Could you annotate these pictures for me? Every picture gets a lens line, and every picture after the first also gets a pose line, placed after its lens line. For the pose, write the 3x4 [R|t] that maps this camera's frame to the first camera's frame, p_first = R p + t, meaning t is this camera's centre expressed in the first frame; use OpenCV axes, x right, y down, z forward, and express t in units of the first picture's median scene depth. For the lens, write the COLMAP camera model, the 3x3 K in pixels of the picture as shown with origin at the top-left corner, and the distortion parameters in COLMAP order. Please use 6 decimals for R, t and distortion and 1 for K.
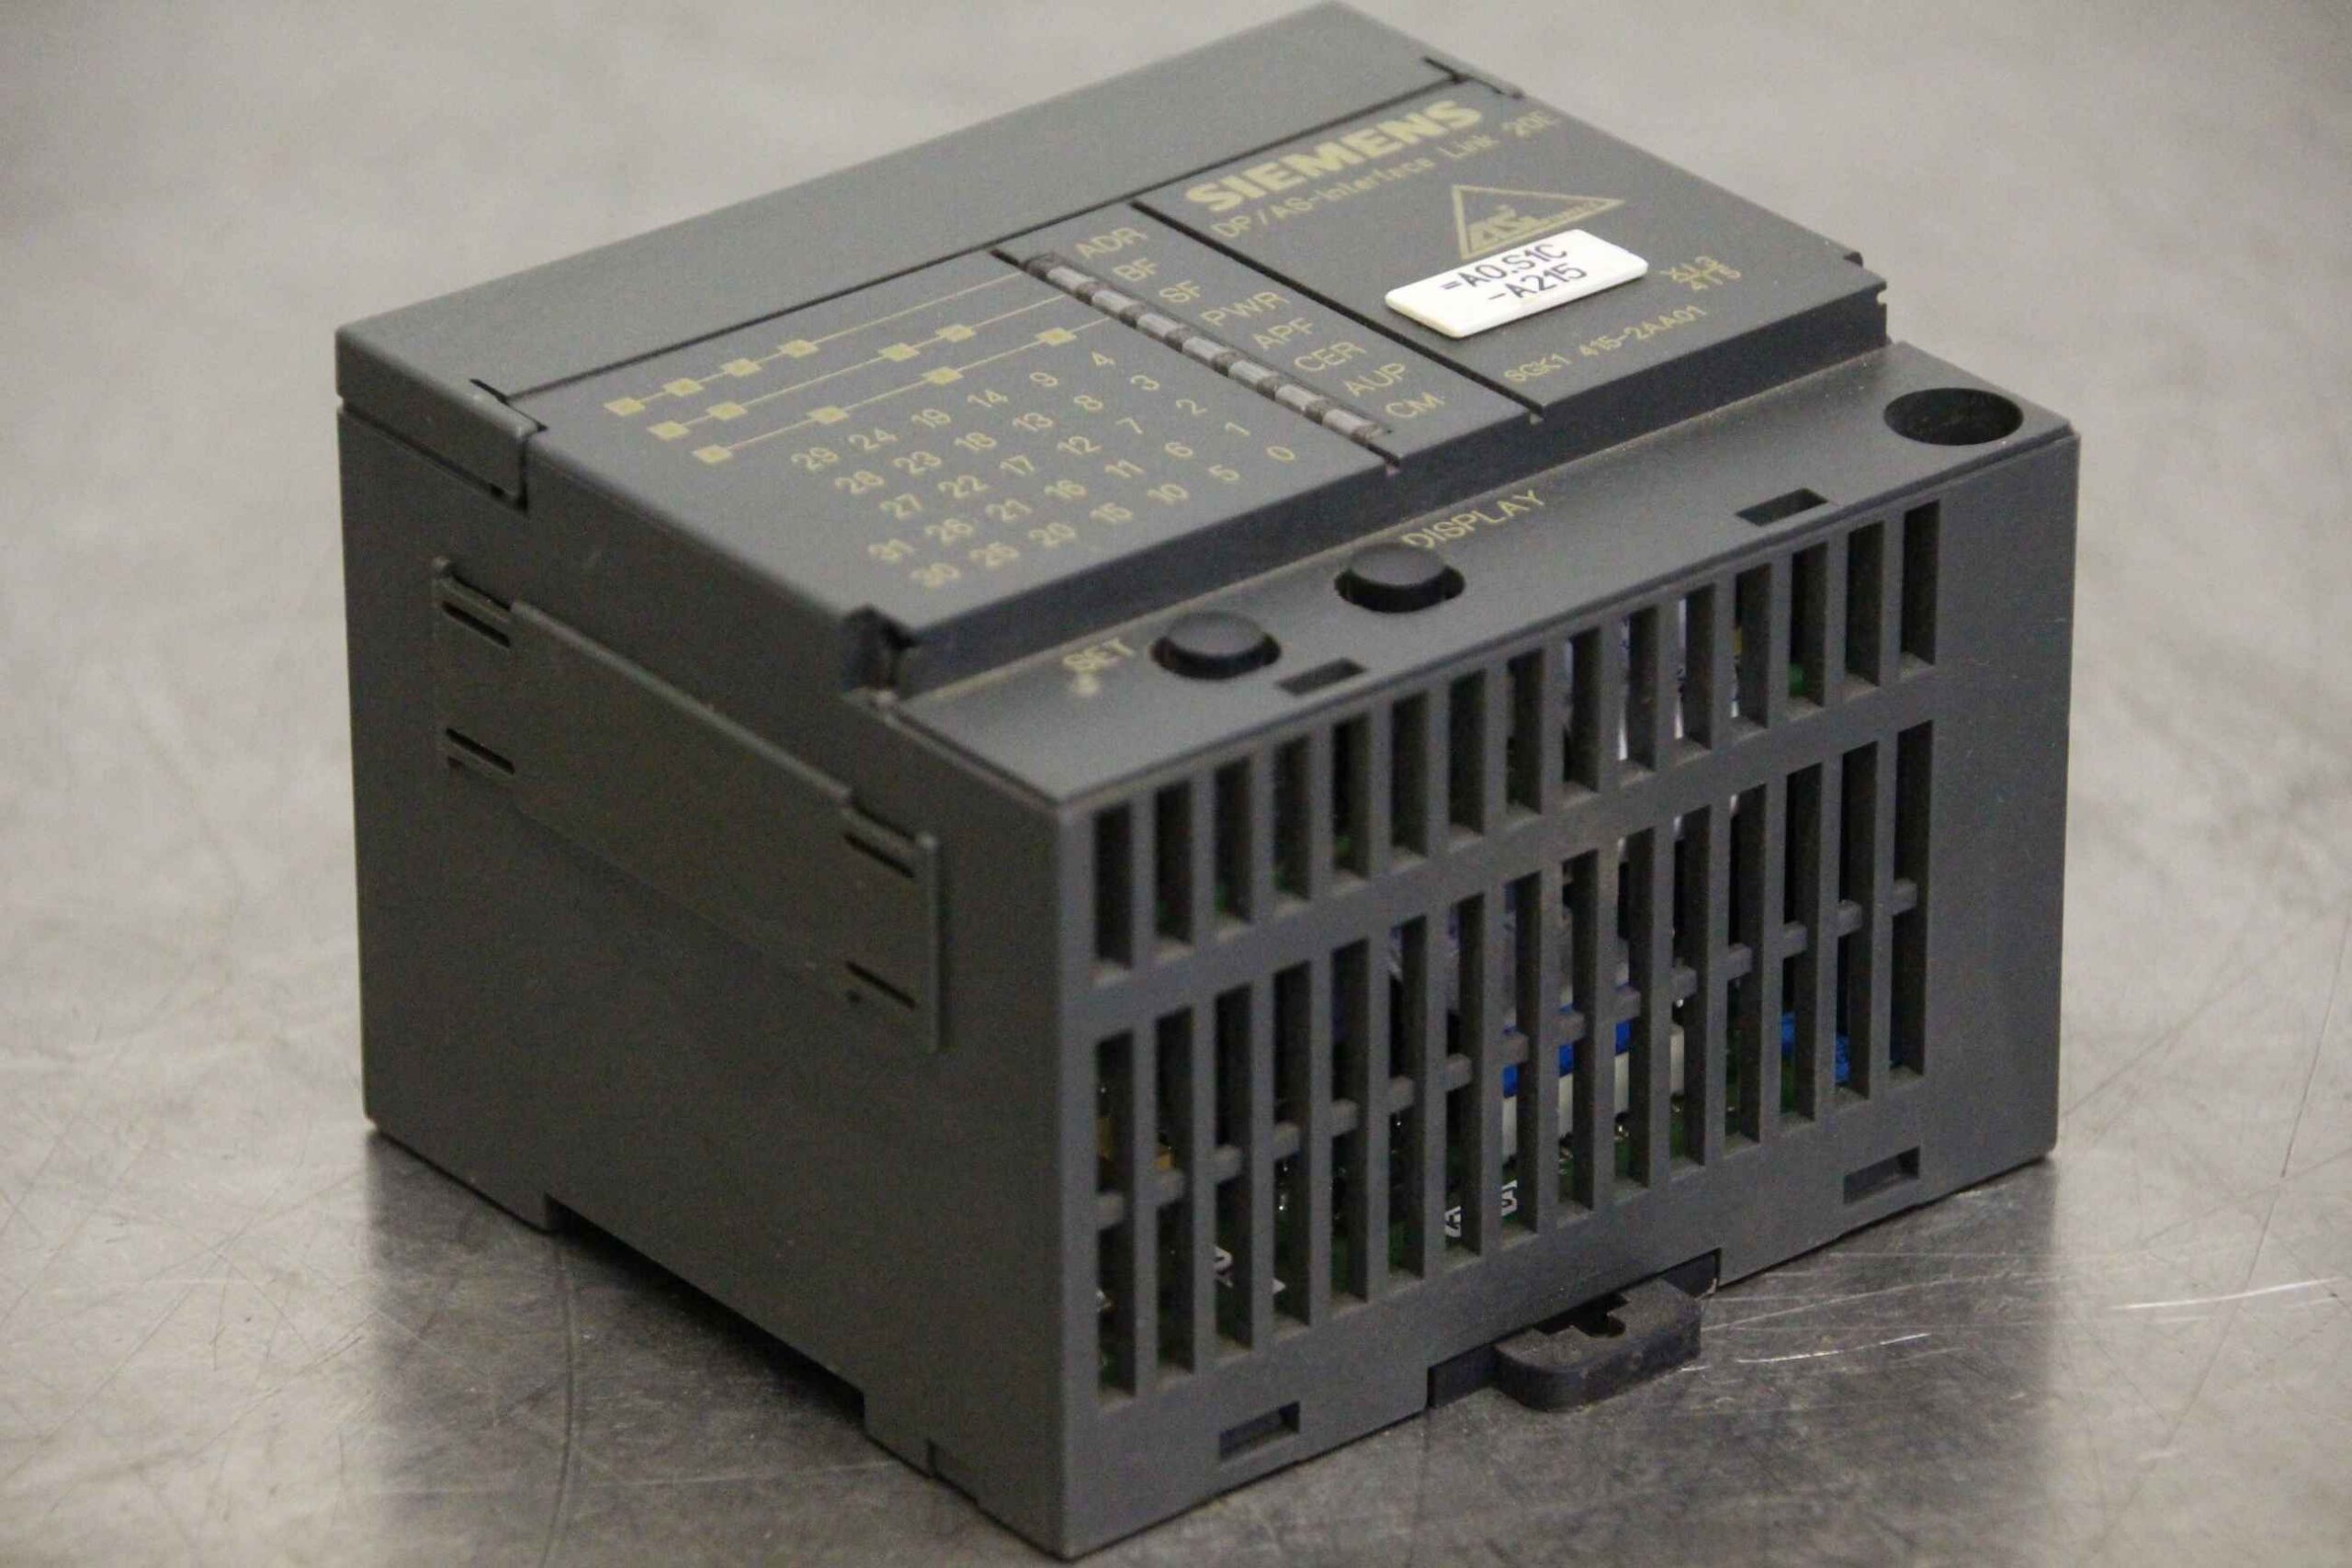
lens RADIAL K [[12498.7, 0, 1176.0], [0, 12498.7, 784.0], [0, 0, 1]] dist [0.594898, 6.899785]
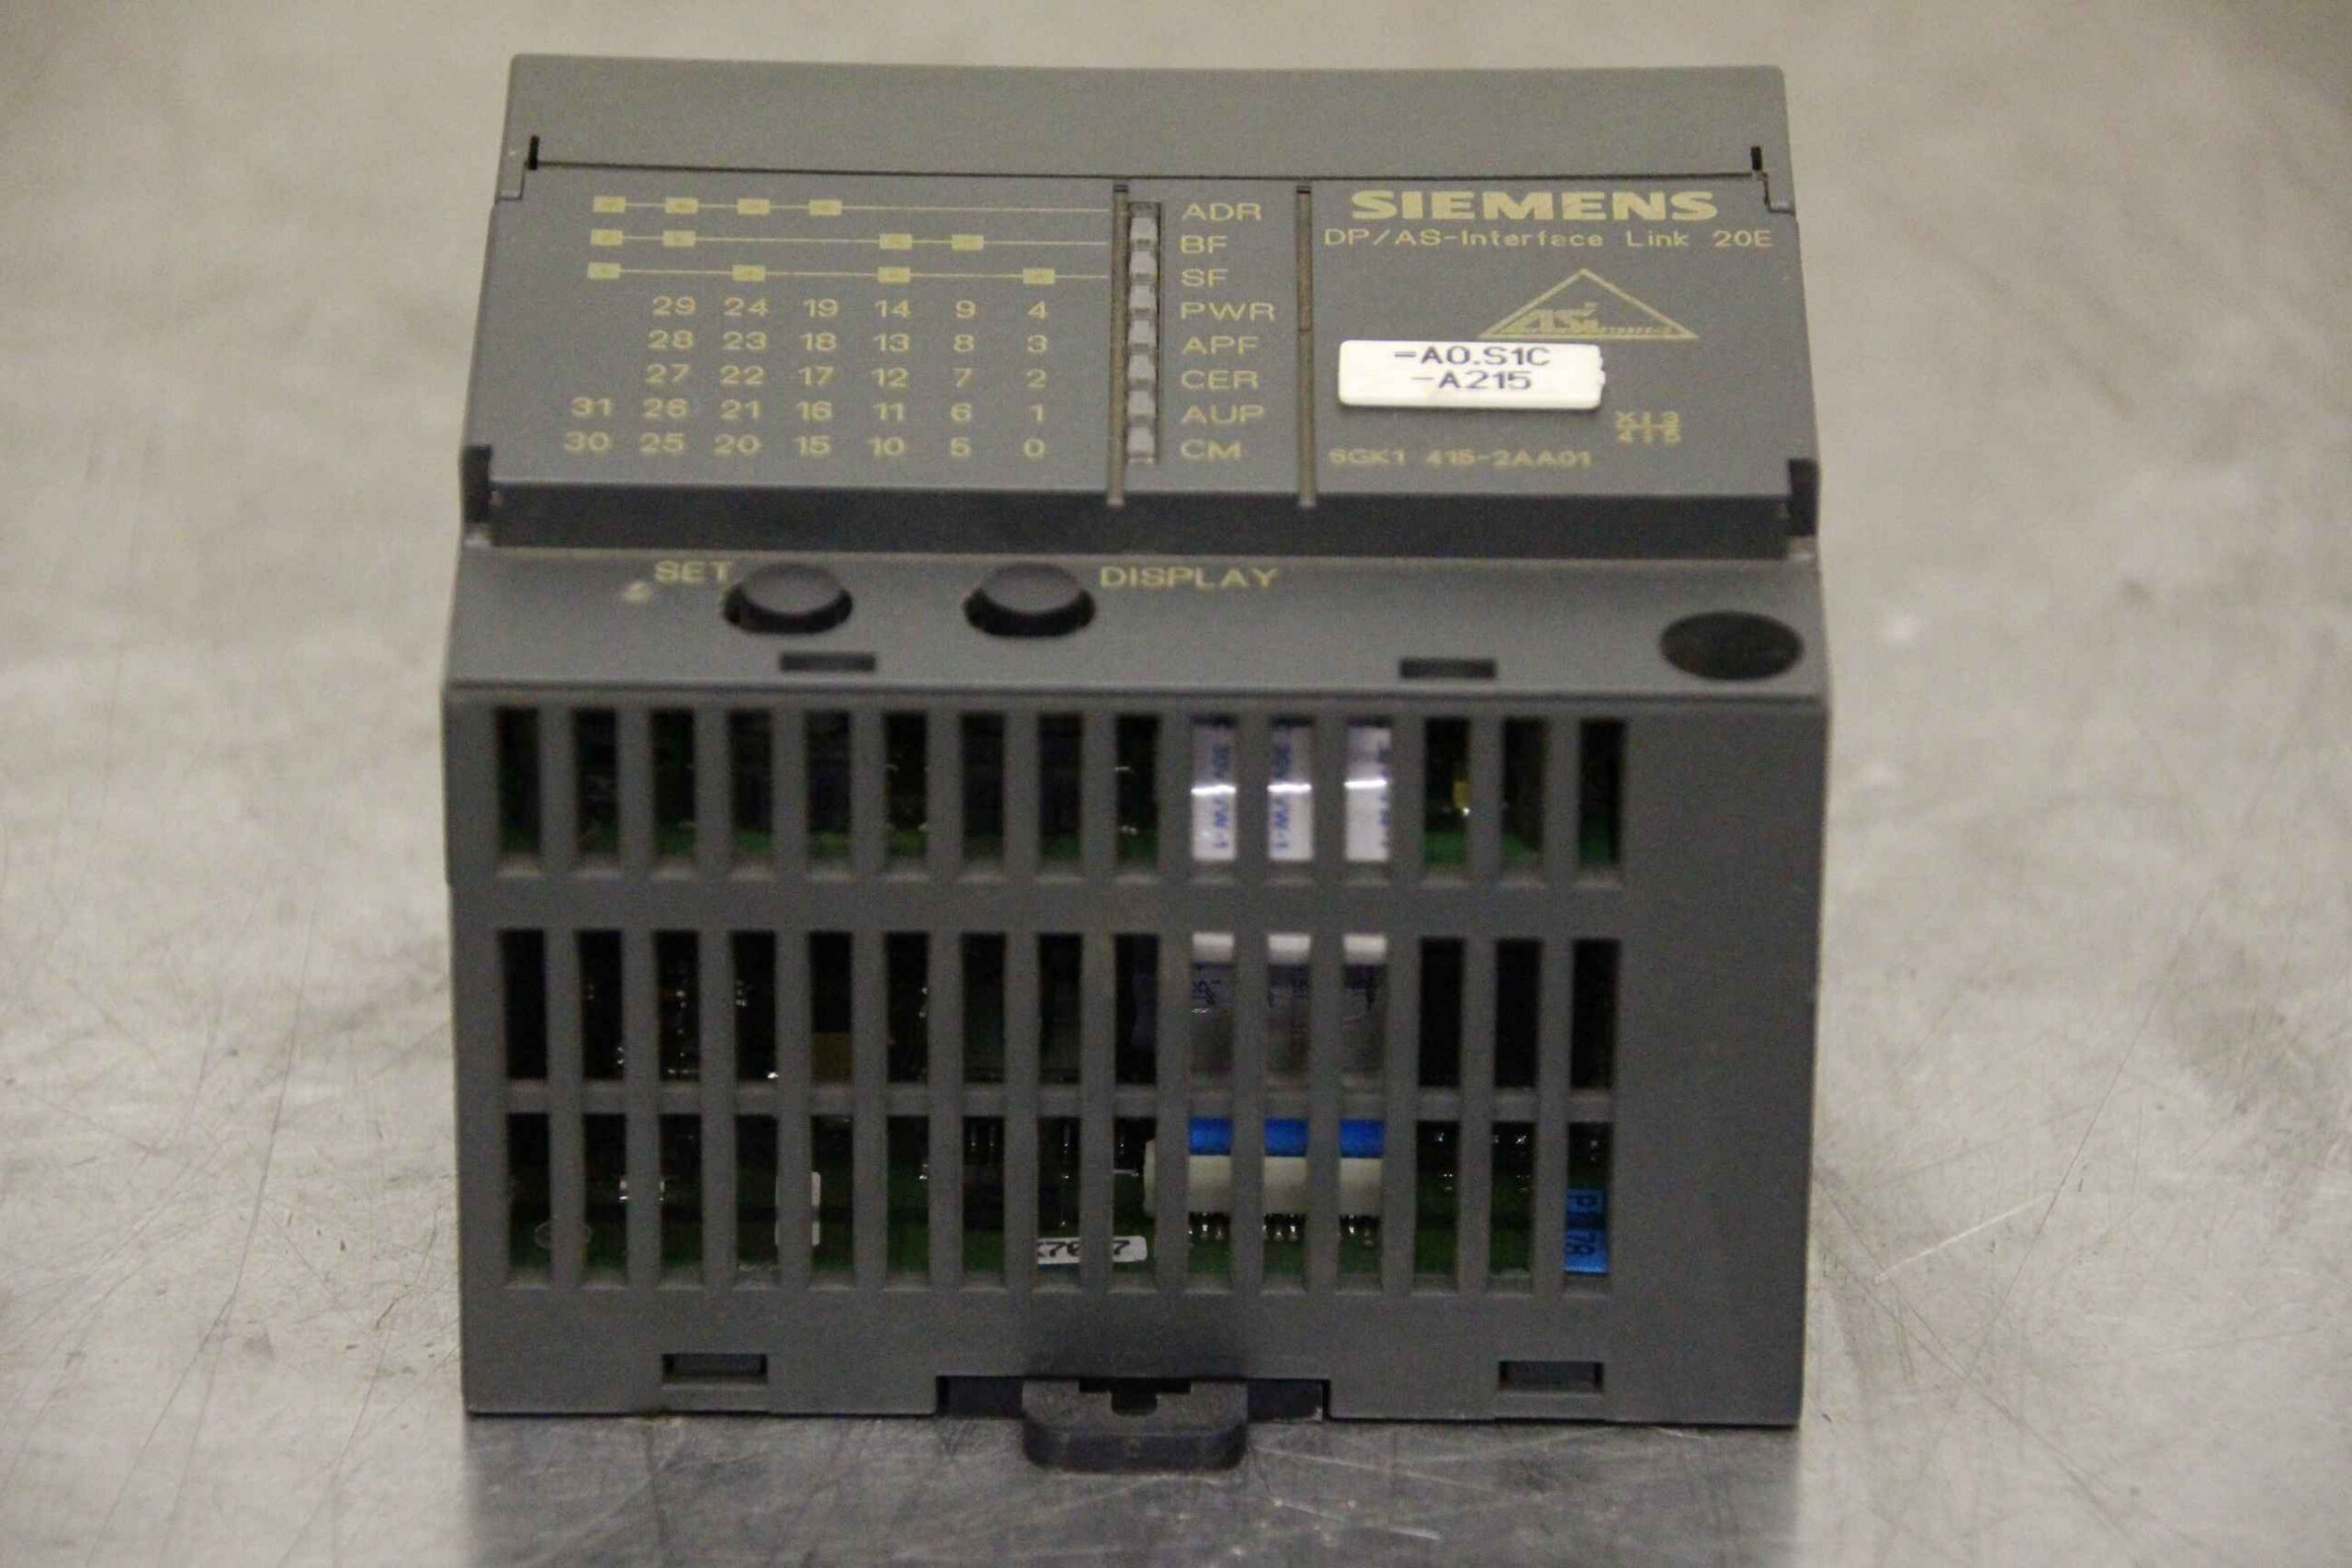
lens RADIAL K [[11445.5, 0, 1176.0], [0, 11445.5, 784.0], [0, 0, 1]] dist [0.462030, -1.742821]
pose [[0.772445, 0.332142, -0.541304, 0.506025], [-0.299007, 0.942161, 0.151420, -0.139234], [0.560288, 0.044890, 0.827080, 0.257934]]
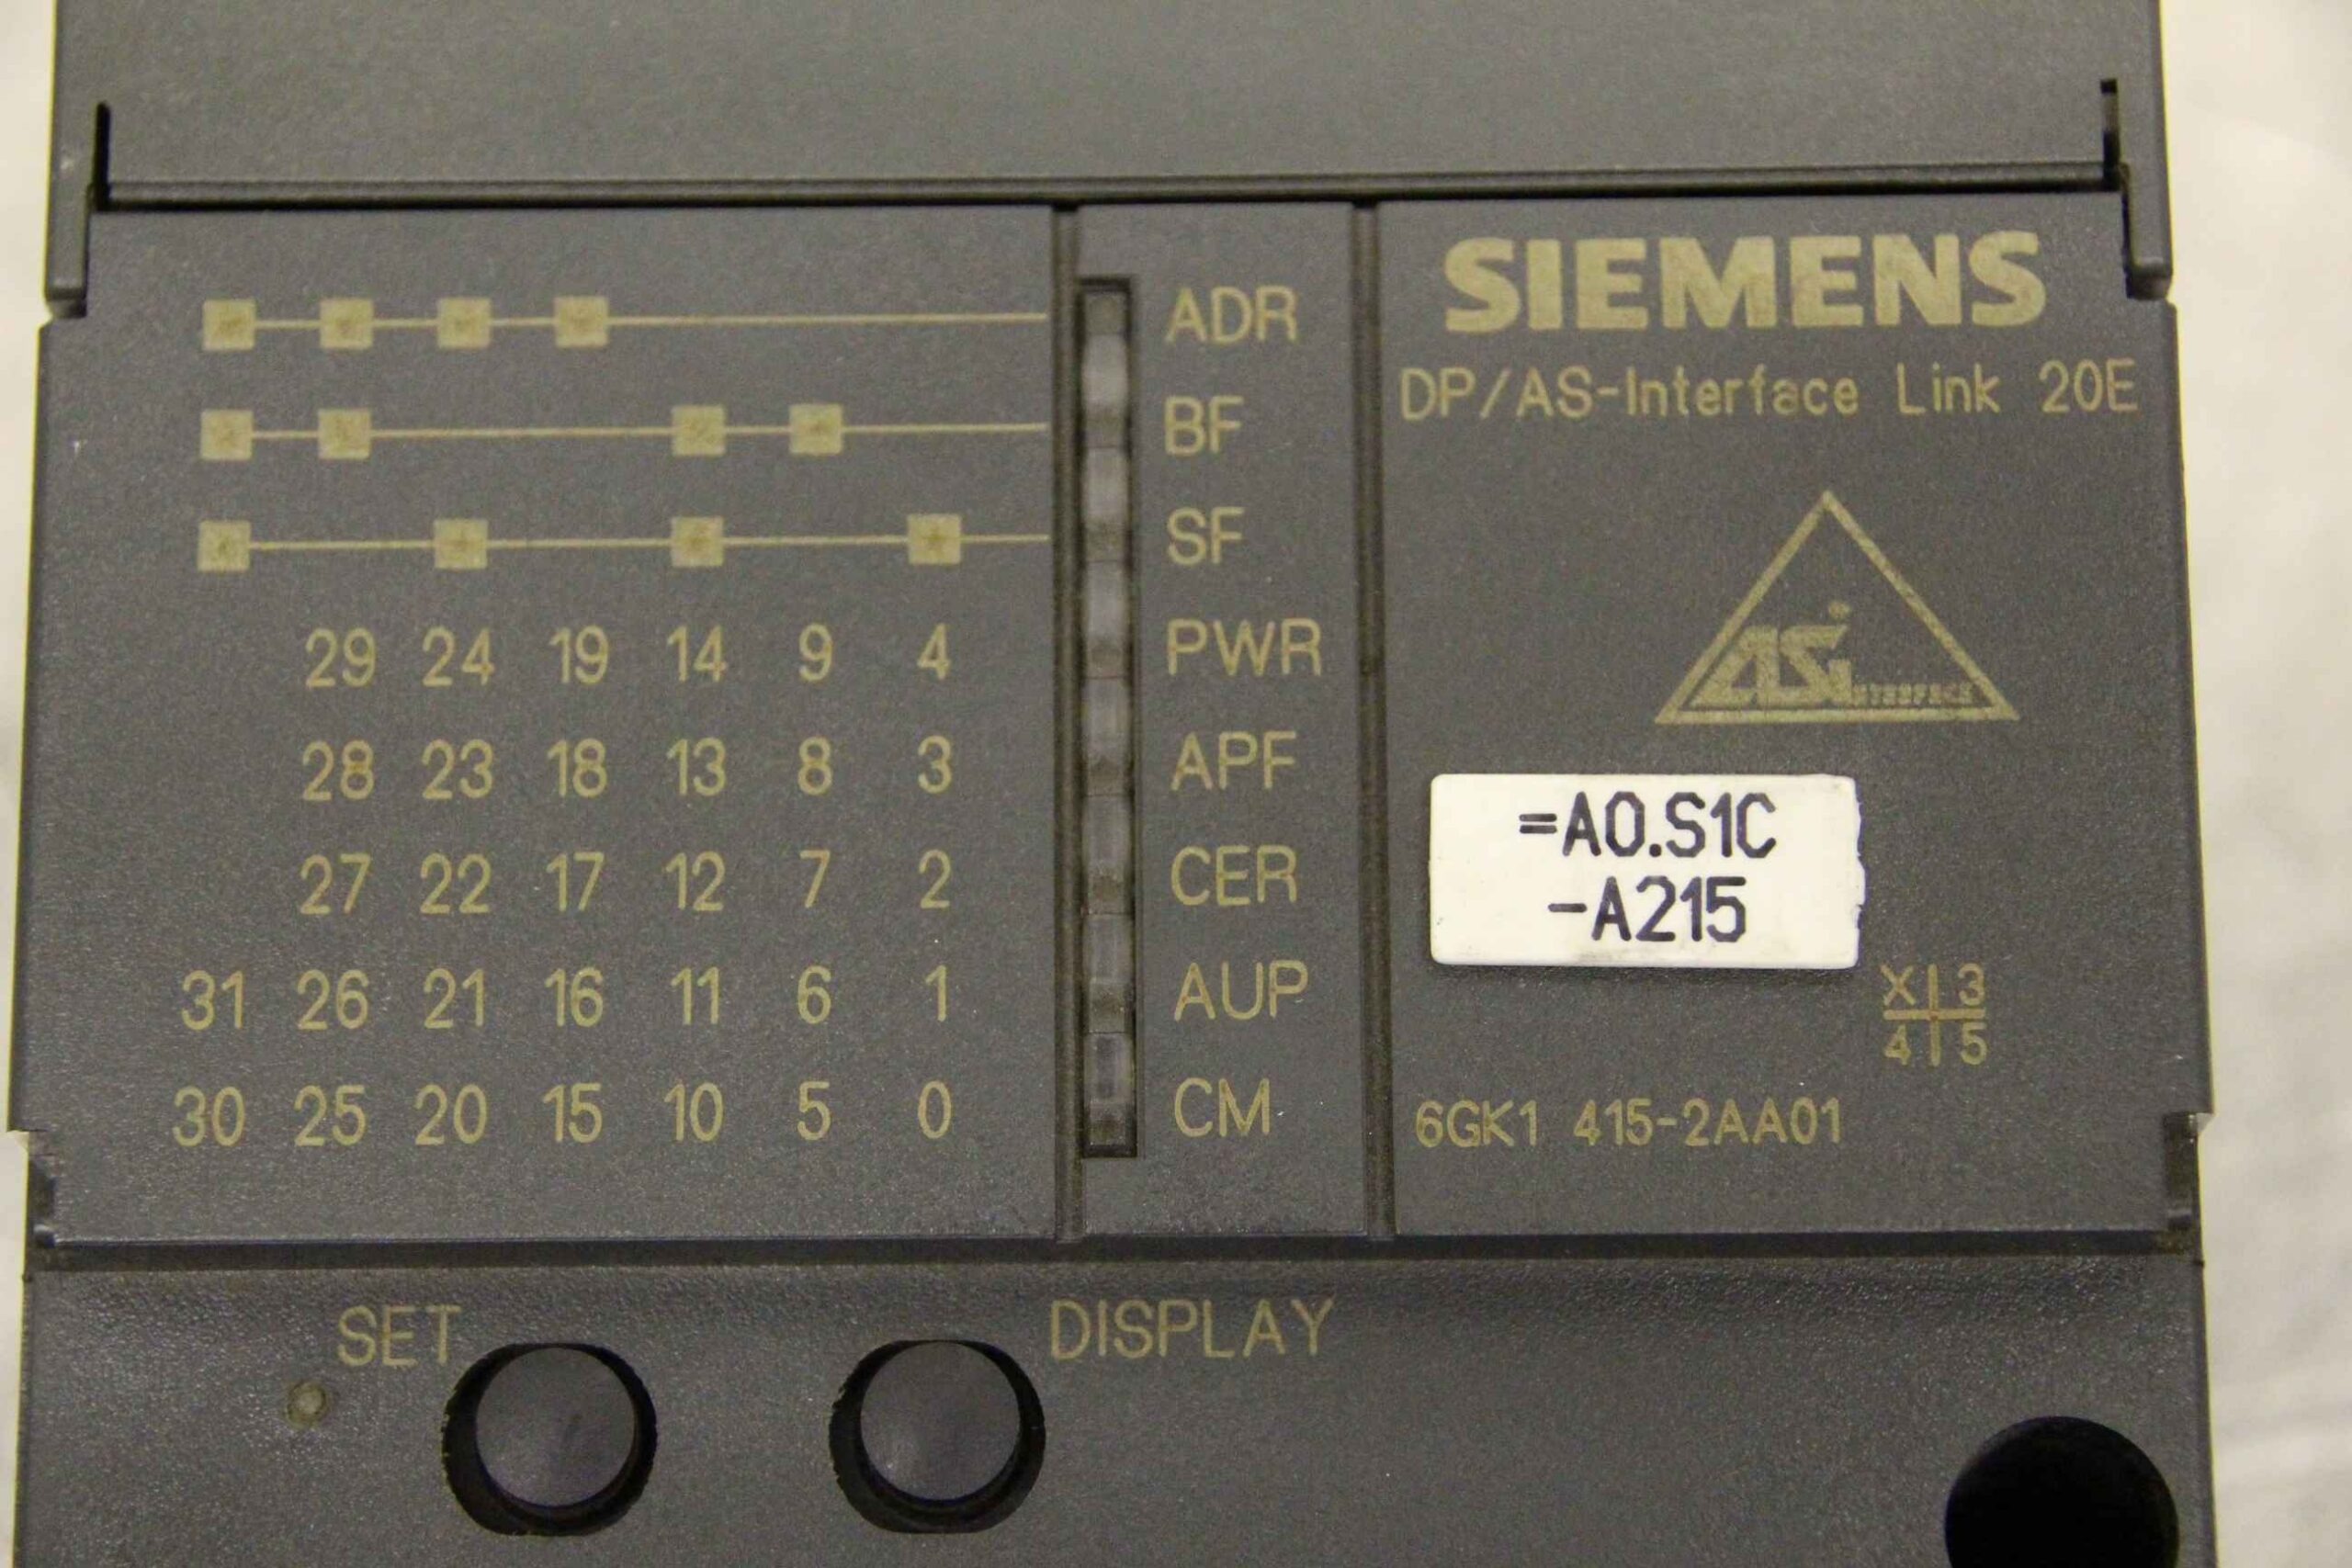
lens RADIAL K [[6876.9, 0, 1176.0], [0, 6876.9, 784.0], [0, 0, 1]] dist [-0.021484, -0.812501]
pose [[0.779825, 0.604475, -0.162734, 0.061065], [-0.275185, 0.564516, 0.778200, -0.292399], [0.562269, -0.562077, 0.606567, 0.801804]]
